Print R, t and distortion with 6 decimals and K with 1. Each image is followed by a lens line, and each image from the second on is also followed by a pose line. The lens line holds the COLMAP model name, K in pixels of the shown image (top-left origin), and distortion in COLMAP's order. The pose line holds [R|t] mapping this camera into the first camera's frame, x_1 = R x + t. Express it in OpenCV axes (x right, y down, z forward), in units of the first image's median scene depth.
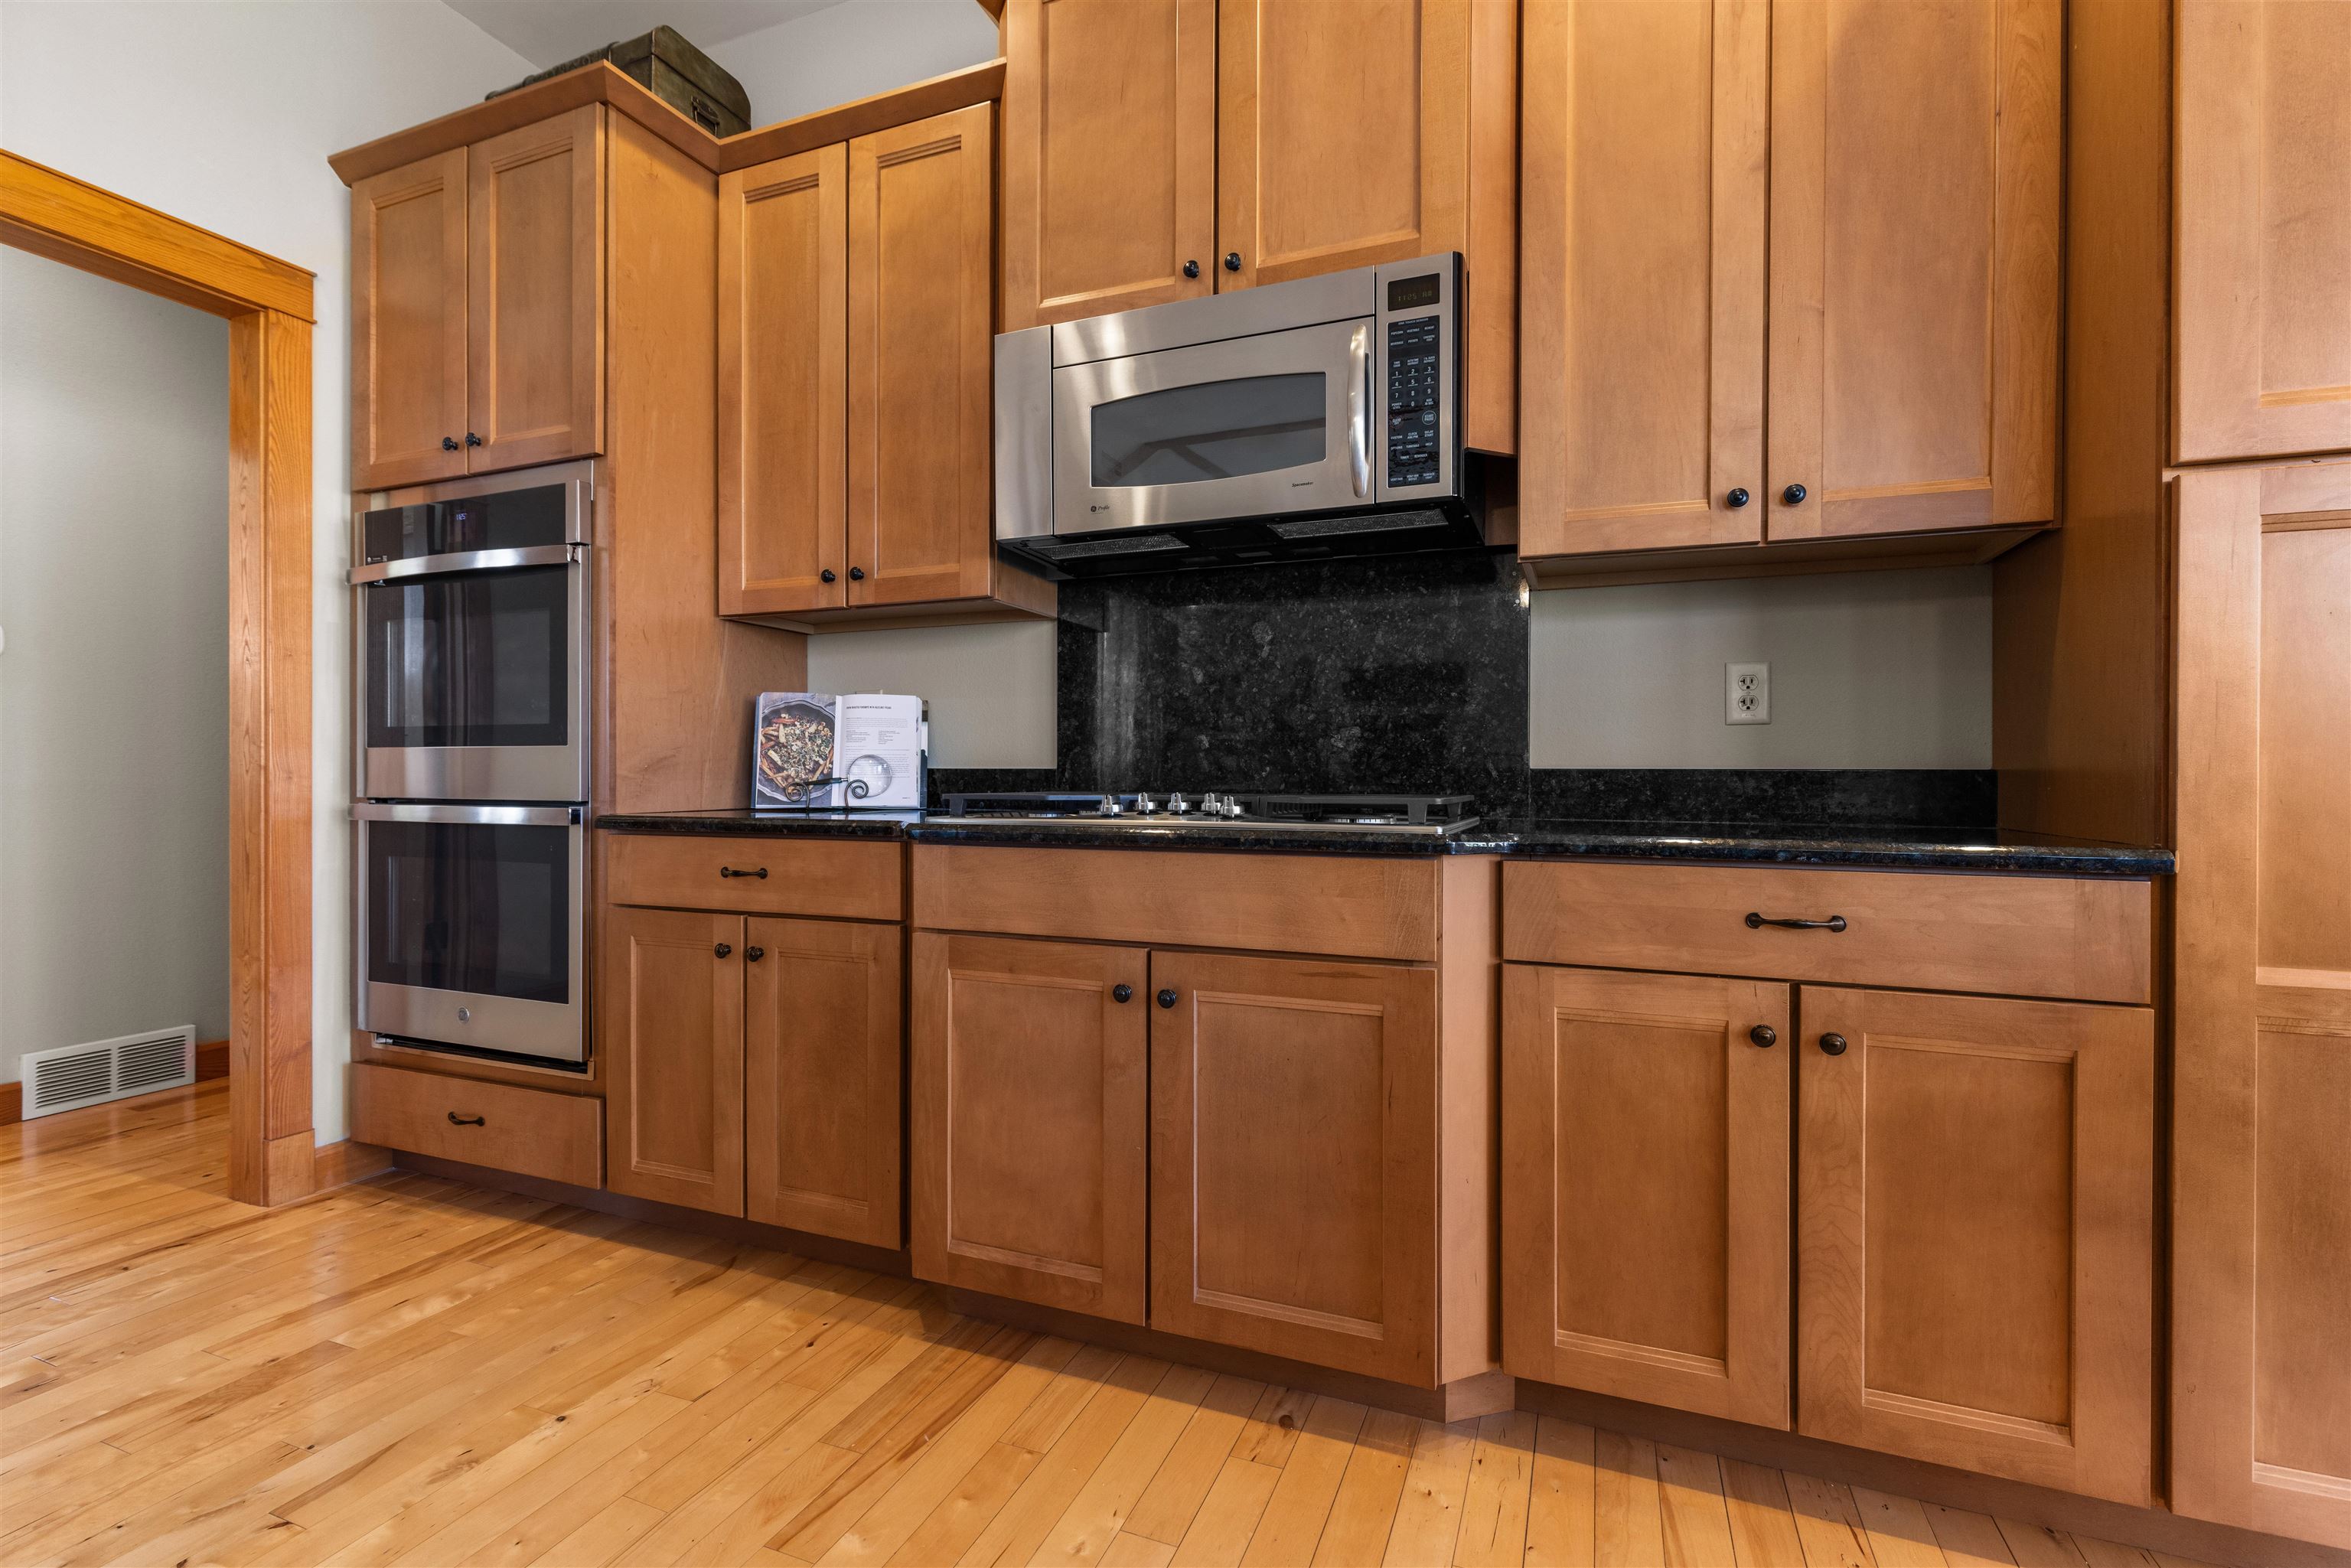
lens RADIAL K [[1066.8, 0, 1179.5], [0, 1066.8, 777.1], [0, 0, 1]] dist [0.004251, -0.000456]
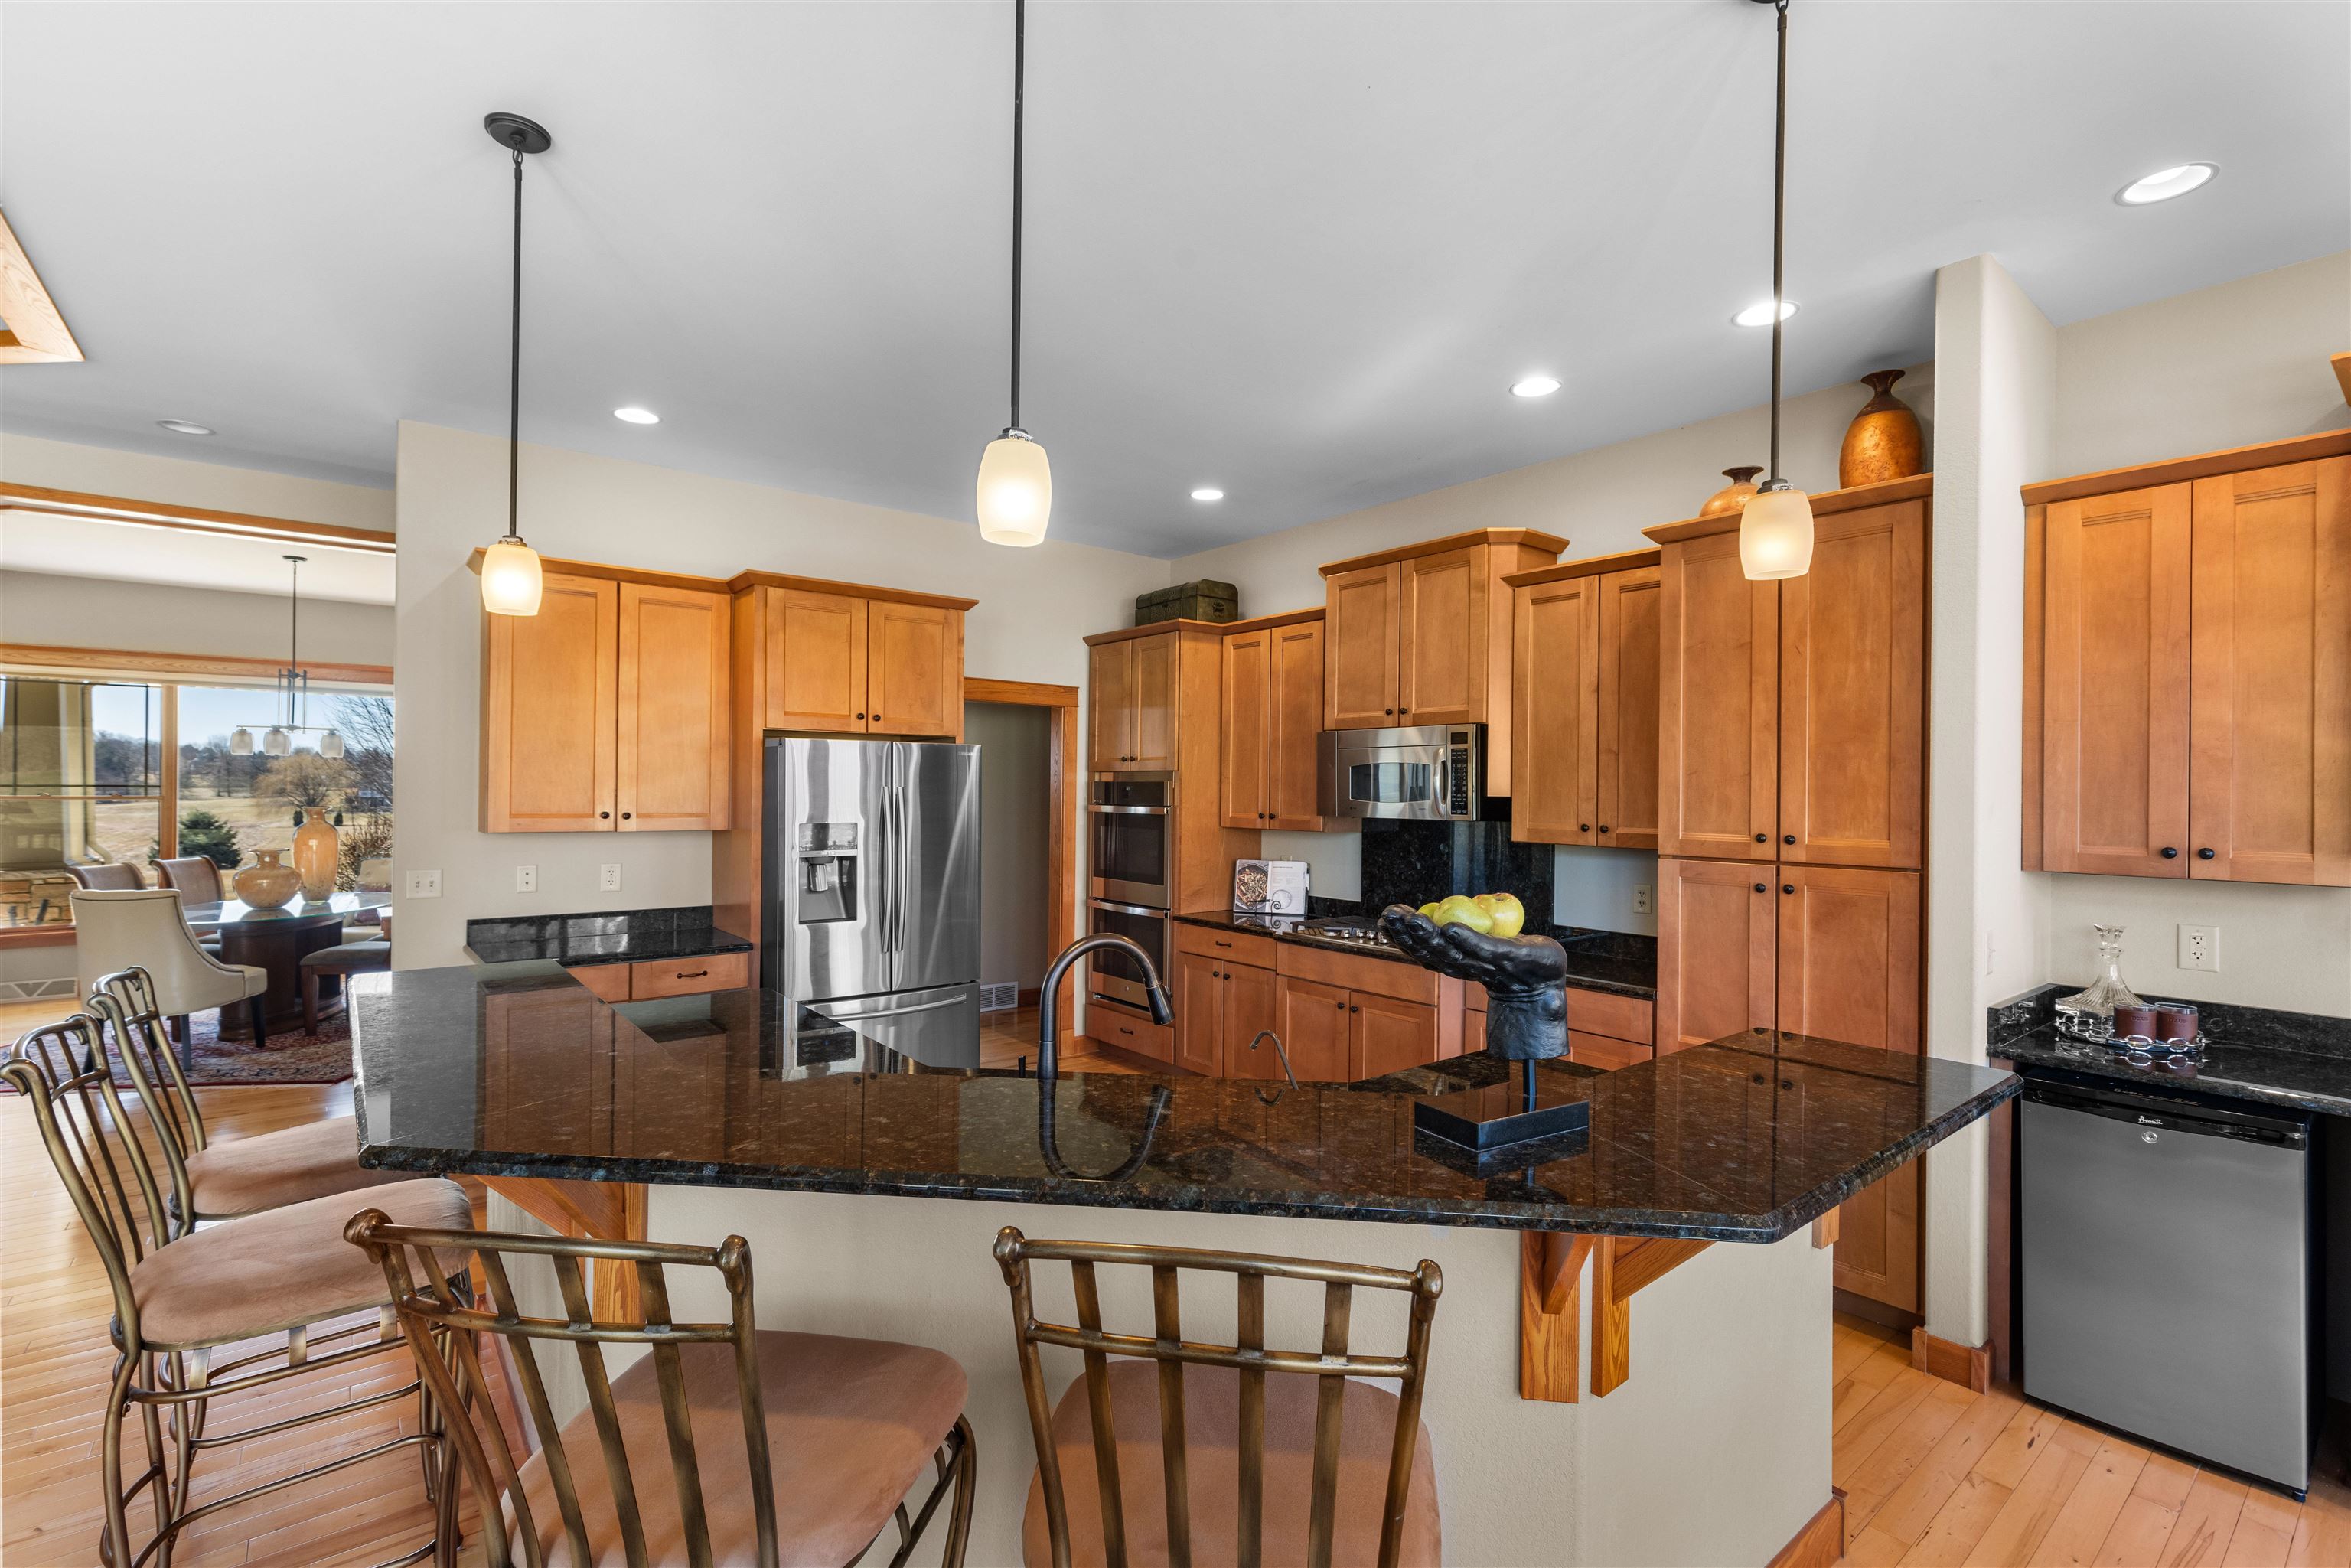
lens RADIAL K [[1066.8, 0, 1178.4], [0, 1066.8, 788.3], [0, 0, 1]] dist [0.004251, -0.000456]
pose [[0.875567, 0.007332, -0.483042, 0.639906], [-0.009216, 0.999956, -0.001528, -0.245577], [0.483009, 0.005790, 0.875596, -1.133053]]
